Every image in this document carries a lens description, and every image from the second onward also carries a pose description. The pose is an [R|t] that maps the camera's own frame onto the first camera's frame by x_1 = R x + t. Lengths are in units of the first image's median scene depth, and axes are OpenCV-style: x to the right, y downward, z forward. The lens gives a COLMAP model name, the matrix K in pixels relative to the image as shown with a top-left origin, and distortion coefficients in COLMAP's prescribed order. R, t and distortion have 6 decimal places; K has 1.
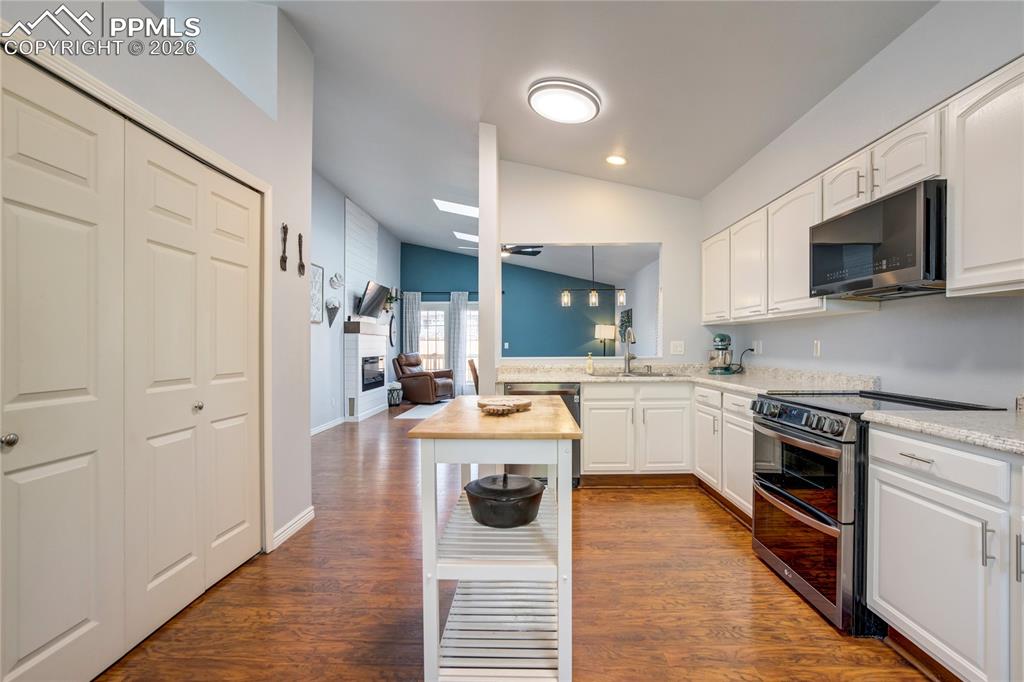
lens RADIAL K [[478.8, 0, 515.2], [0, 478.8, 351.5], [0, 0, 1]] dist [-0.022615, 0.007896]
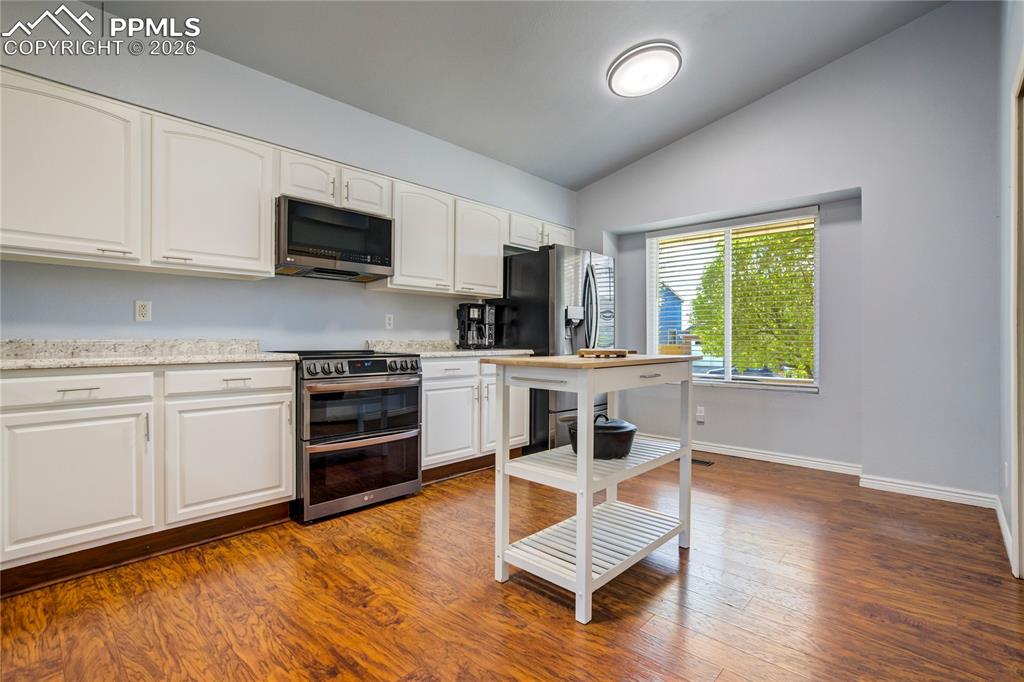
lens RADIAL K [[478.8, 0, 516.2], [0, 478.8, 340.9], [0, 0, 1]] dist [-0.022615, 0.007896]
pose [[-0.744307, -0.008274, 0.667786, -0.371180], [0.004817, 0.999831, 0.017756, 0.032644], [-0.667820, 0.016432, -0.744141, 1.177425]]
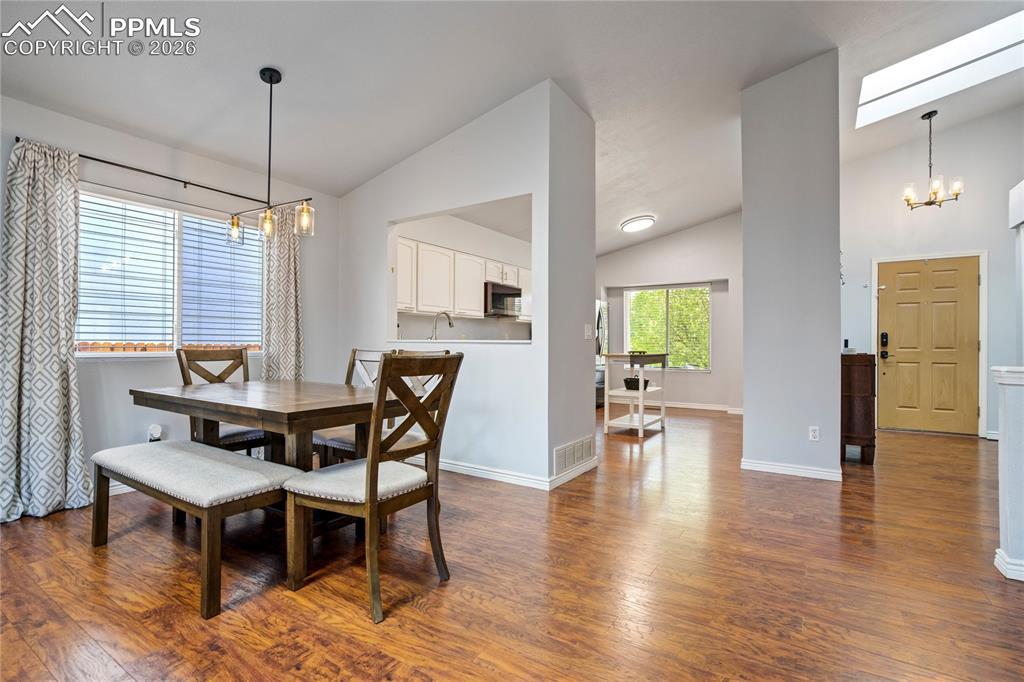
lens RADIAL K [[478.8, 0, 517.2], [0, 478.8, 338.4], [0, 0, 1]] dist [-0.022615, 0.007896]
pose [[-0.848413, 0.003924, 0.529321, -0.590248], [0.002635, 0.999991, -0.003189, 0.016412], [-0.529329, -0.001311, -0.848416, 2.381967]]
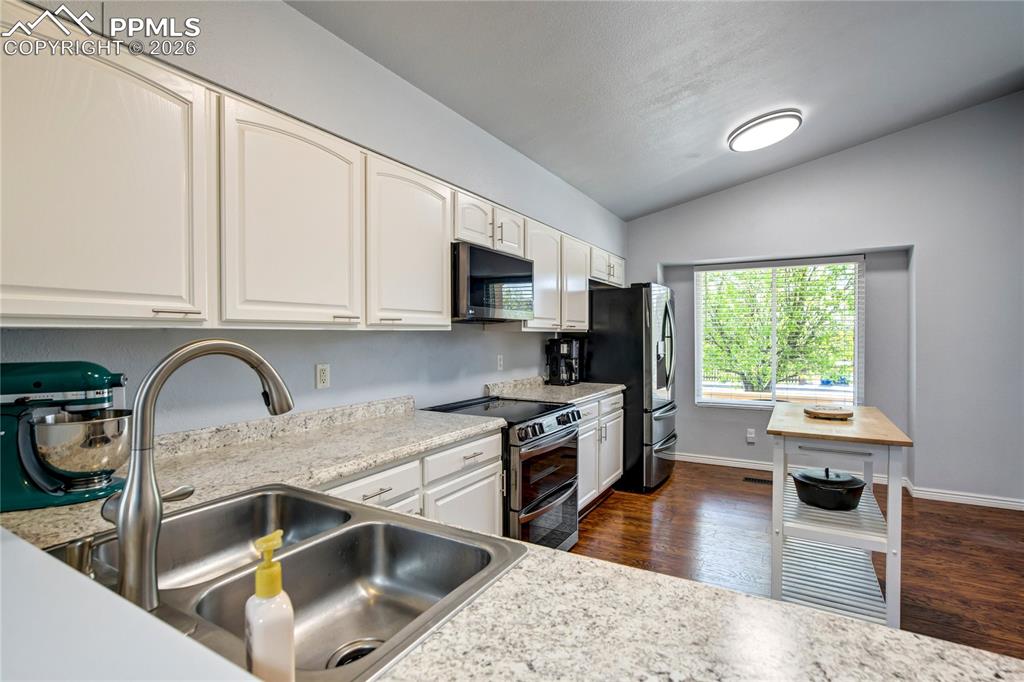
lens RADIAL K [[478.8, 0, 516.8], [0, 478.8, 348.6], [0, 0, 1]] dist [-0.022615, 0.007896]
pose [[-0.872194, -0.011243, 0.489030, 0.054176], [0.009939, 0.999122, 0.040696, -0.071764], [-0.489059, 0.040356, -0.871317, 1.464531]]
